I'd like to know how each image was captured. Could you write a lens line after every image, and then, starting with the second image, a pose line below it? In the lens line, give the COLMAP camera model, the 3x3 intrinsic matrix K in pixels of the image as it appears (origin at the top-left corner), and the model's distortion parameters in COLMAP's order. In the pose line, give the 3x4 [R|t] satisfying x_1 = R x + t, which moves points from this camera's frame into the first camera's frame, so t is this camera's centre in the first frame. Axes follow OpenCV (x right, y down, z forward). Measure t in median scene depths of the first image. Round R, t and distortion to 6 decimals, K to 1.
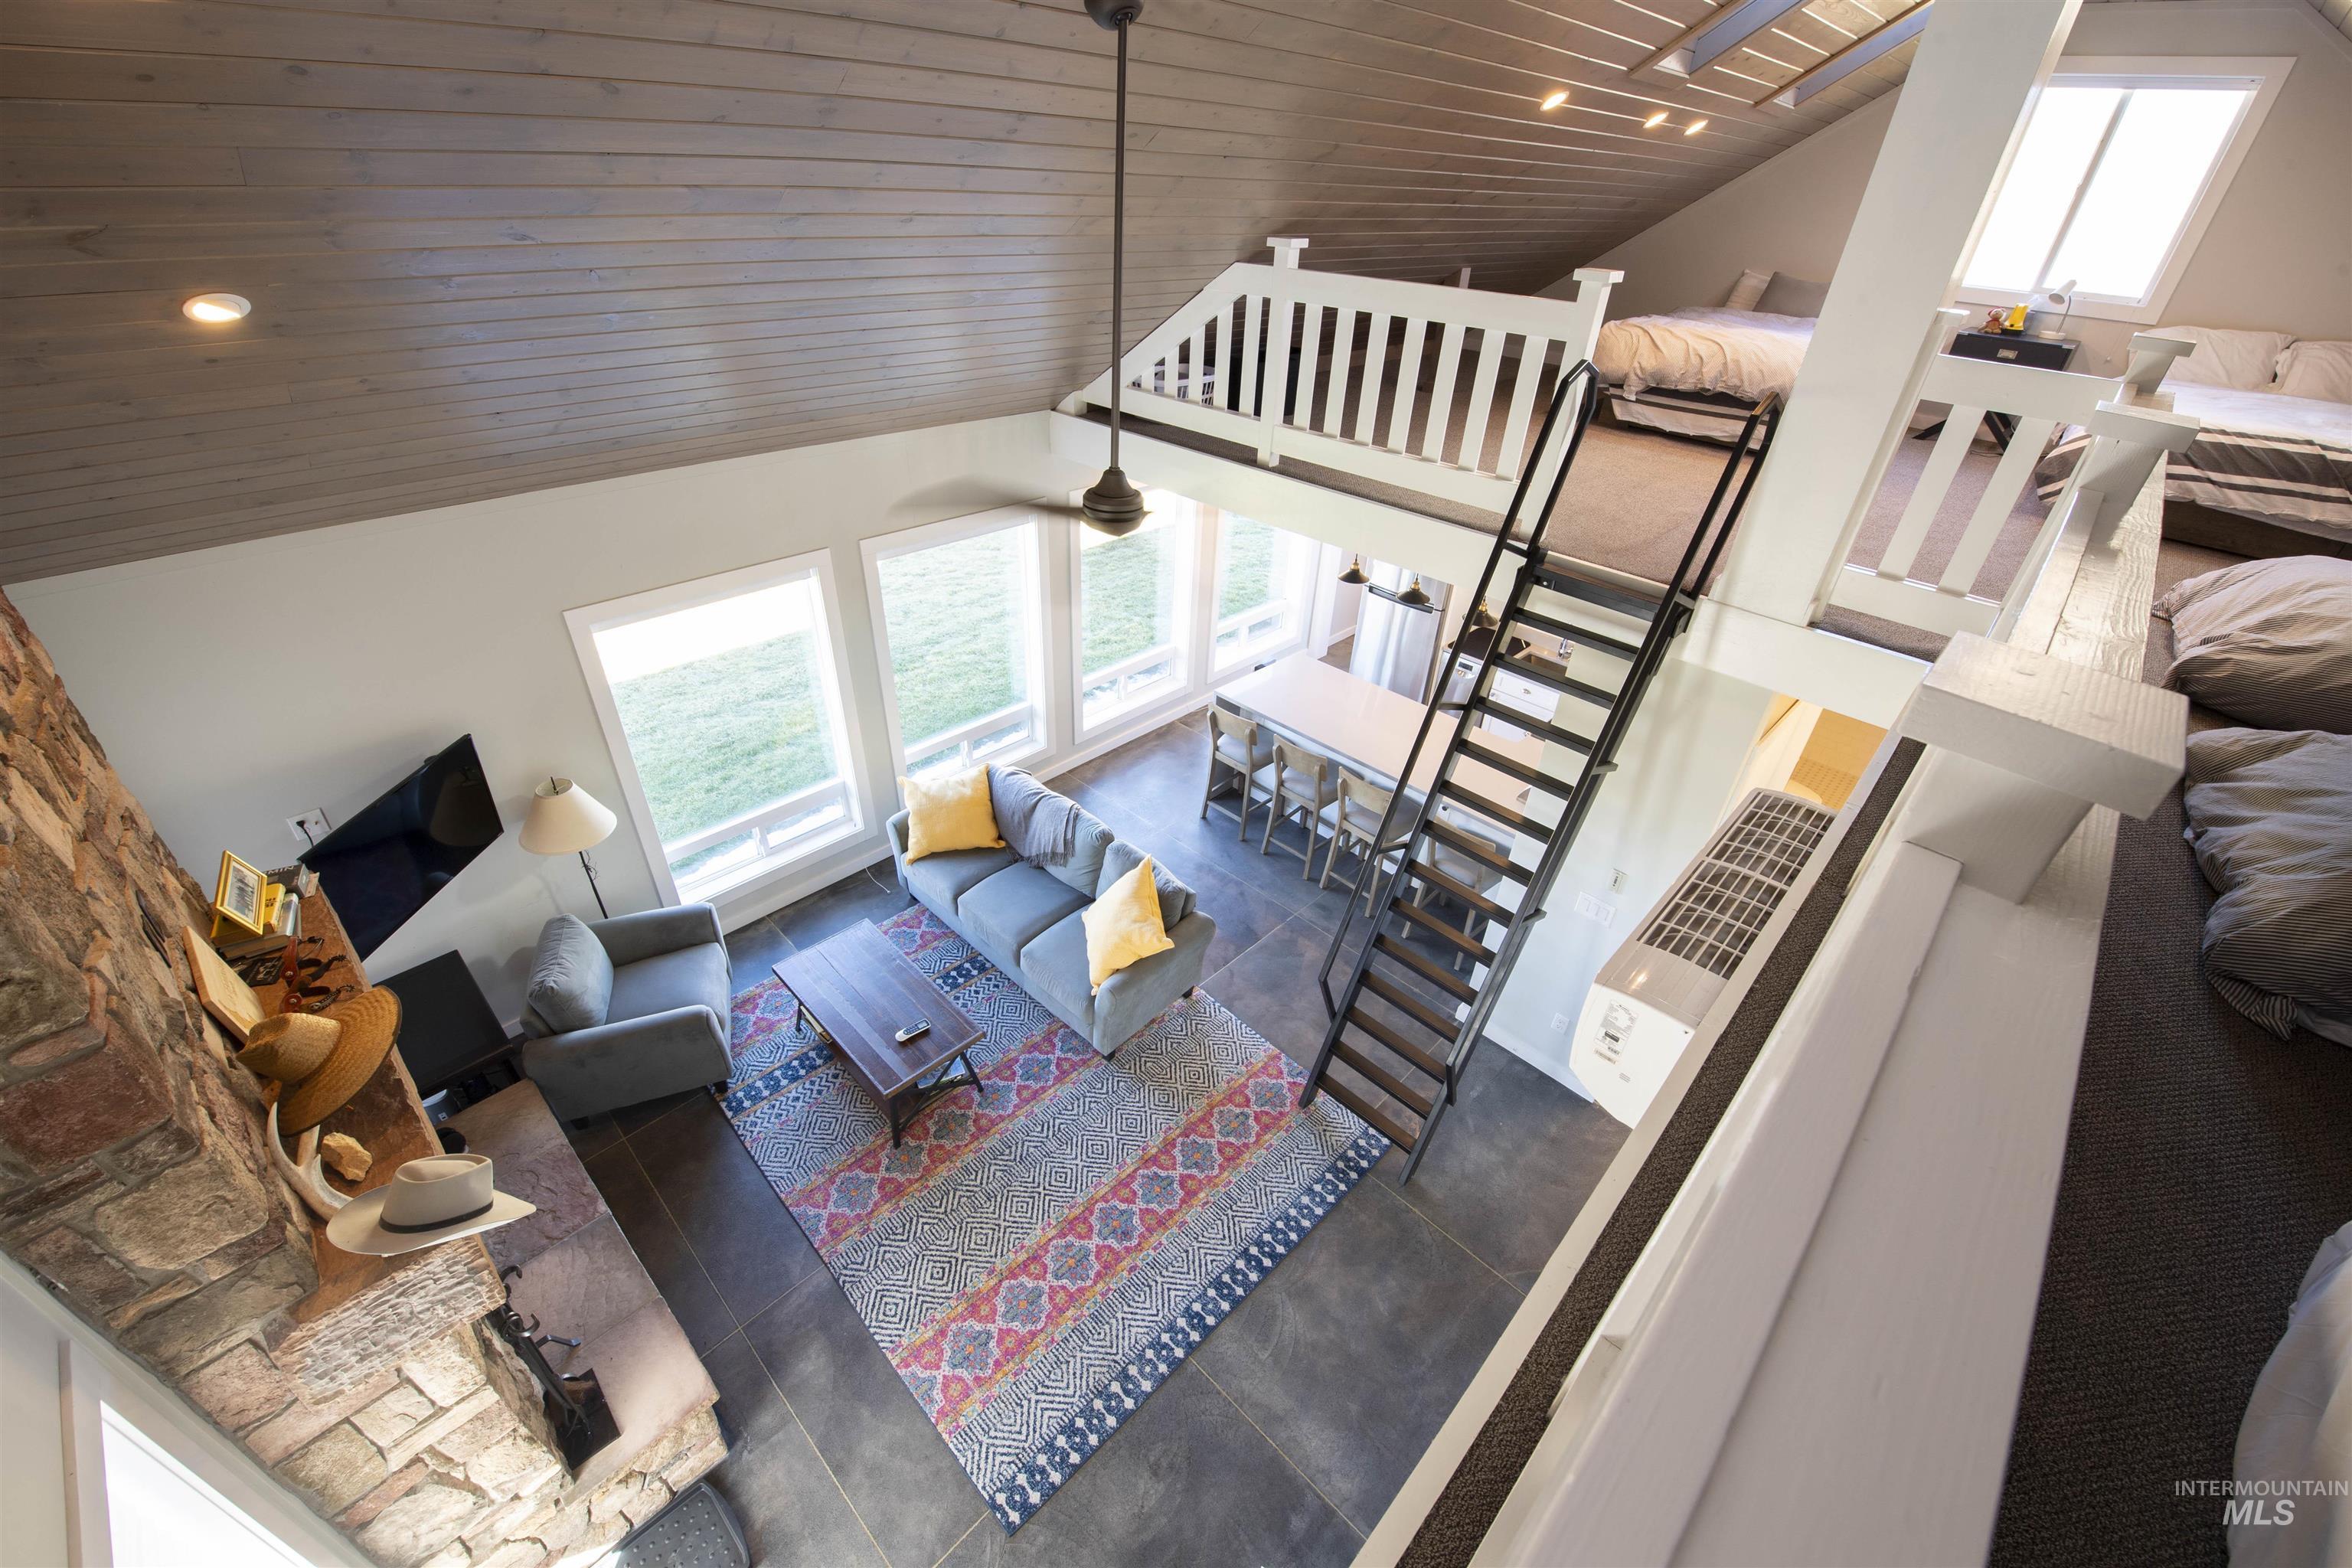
lens RADIAL K [[932.1, 0, 1172.2], [0, 932.1, 795.1], [0, 0, 1]] dist [-0.002726, 0.000155]
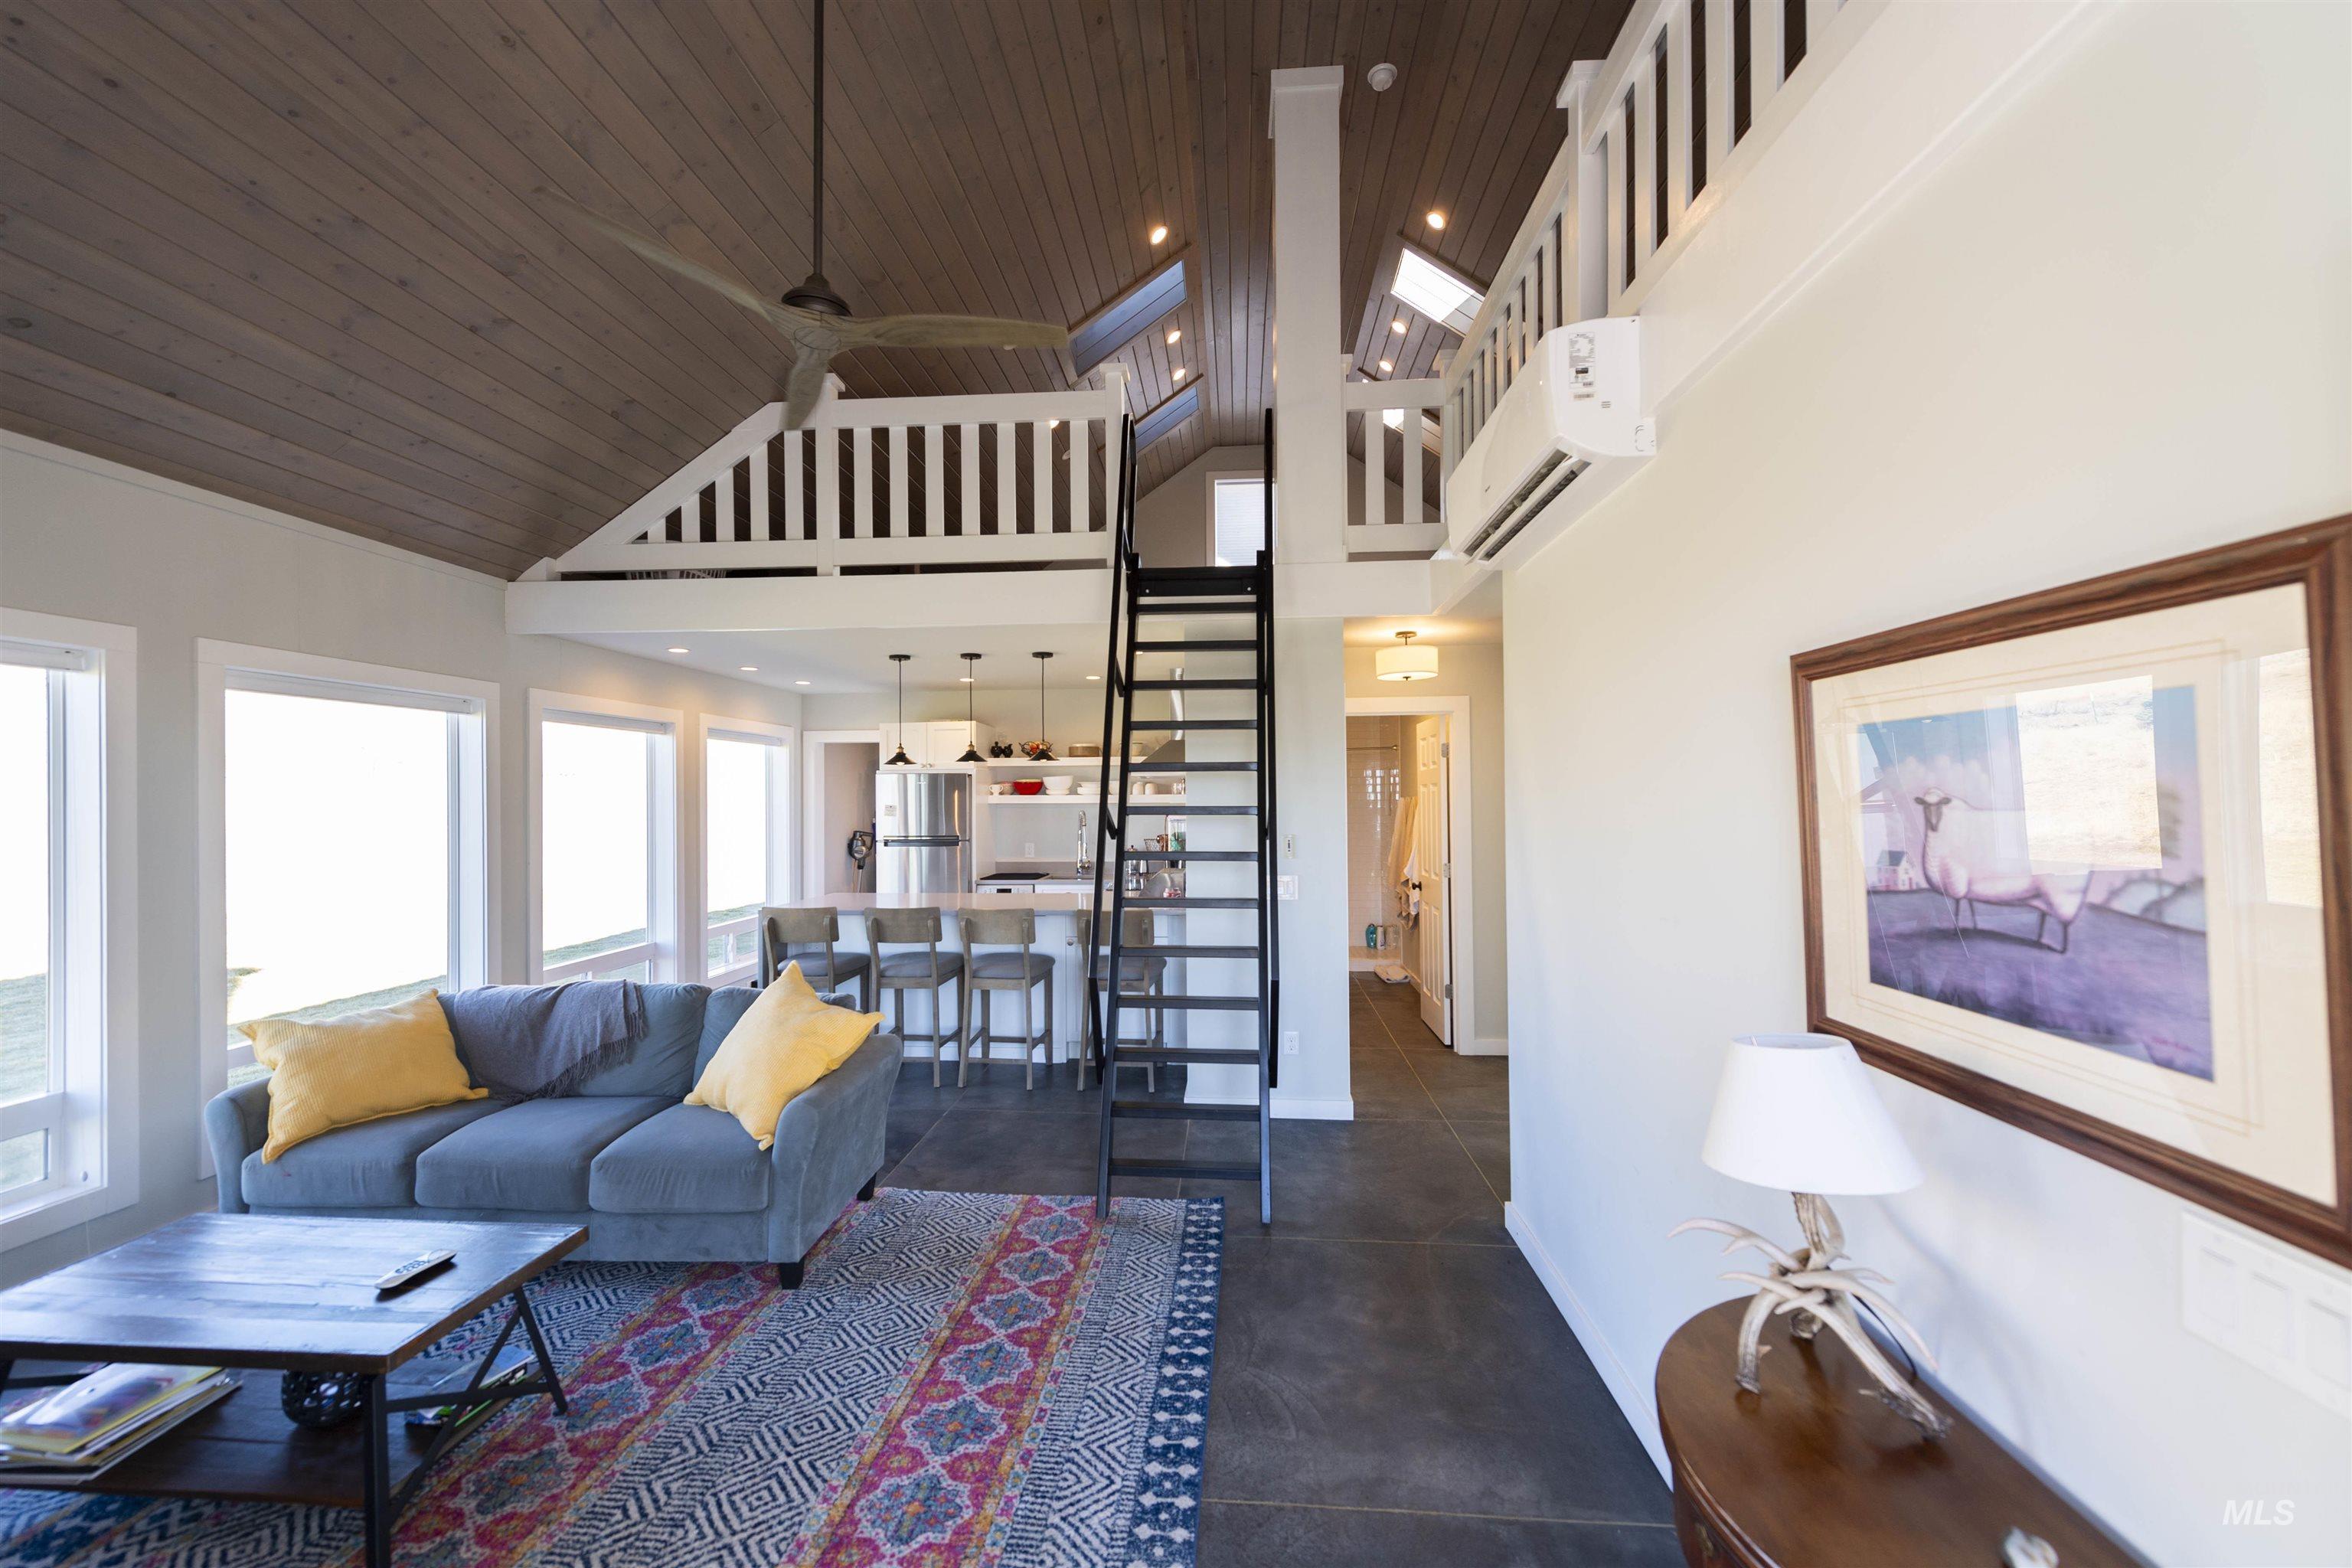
lens RADIAL K [[921.3, 0, 1162.4], [0, 921.3, 792.2], [0, 0, 1]] dist [0.021366, 0.000056]
pose [[0.770682, -0.044968, 0.635631, -0.284430], [0.391122, 0.820880, -0.416149, 0.412335], [-0.503063, 0.569328, 0.650225, 0.356294]]
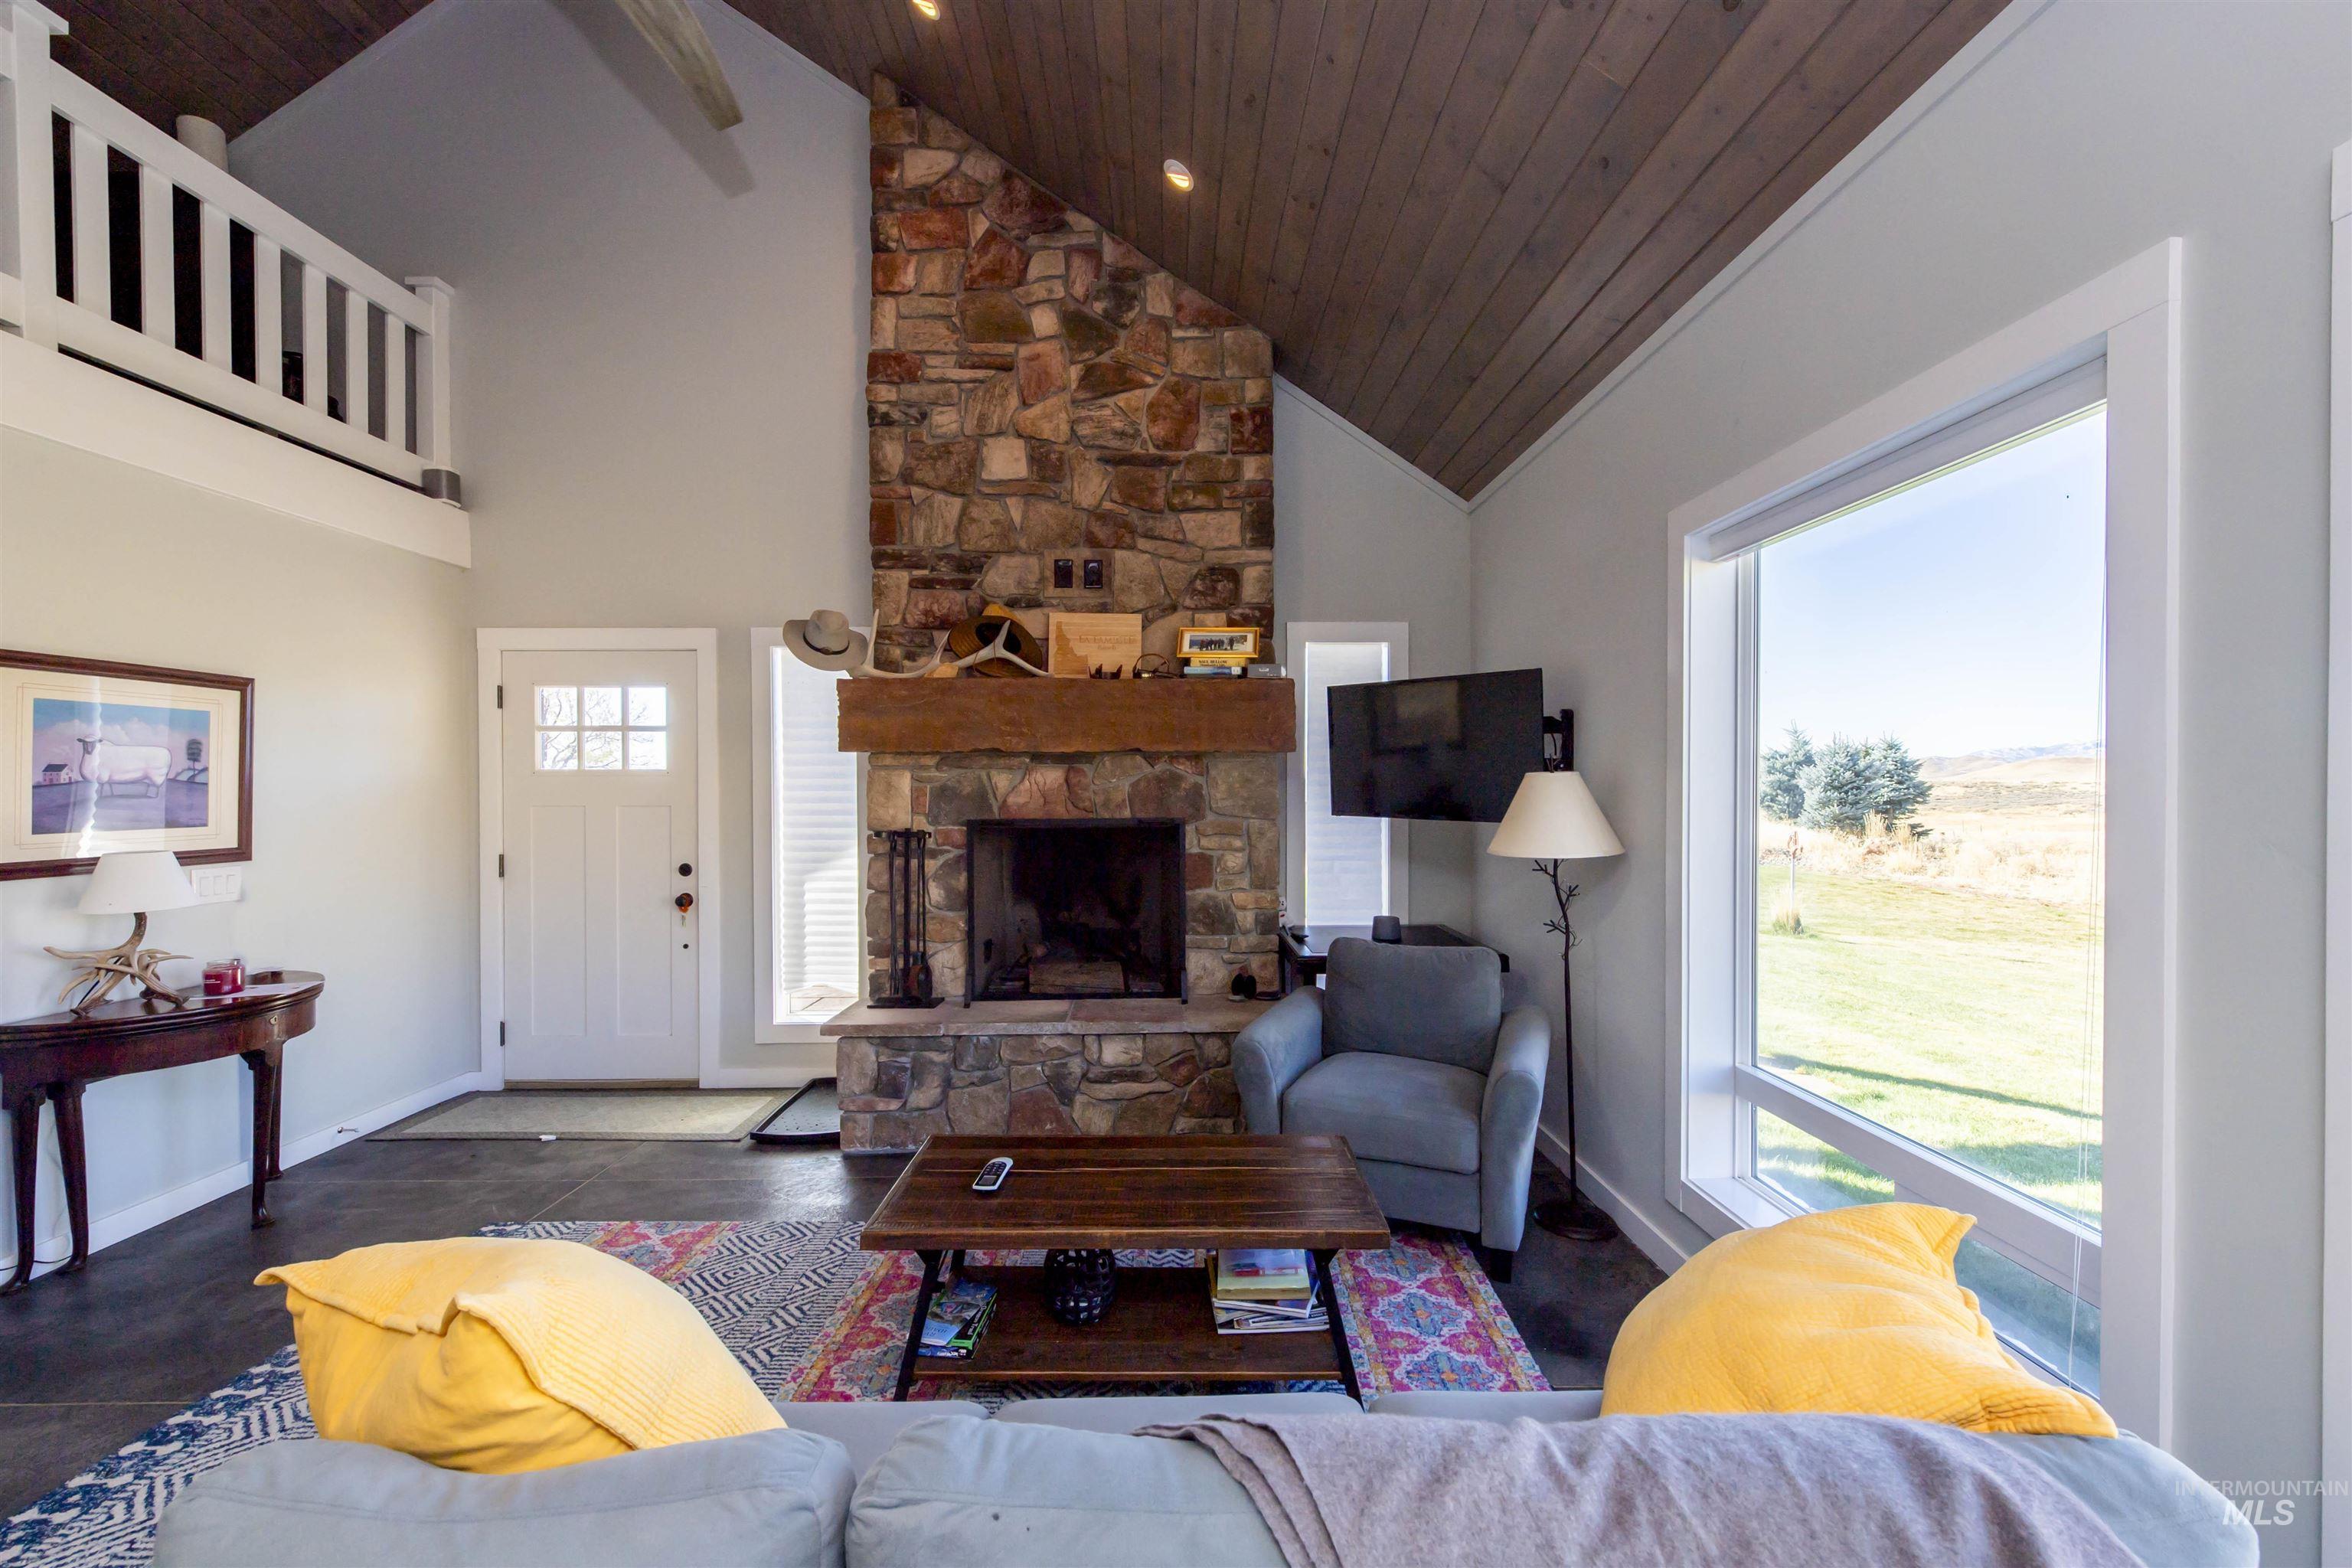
lens RADIAL K [[932.1, 0, 1172.2], [0, 932.1, 795.1], [0, 0, 1]] dist [-0.002726, 0.000155]
pose [[-0.712332, -0.032437, -0.701093, 0.003036], [-0.415287, 0.824769, 0.383786, -0.139217], [0.565791, 0.564538, -0.600980, 1.257800]]
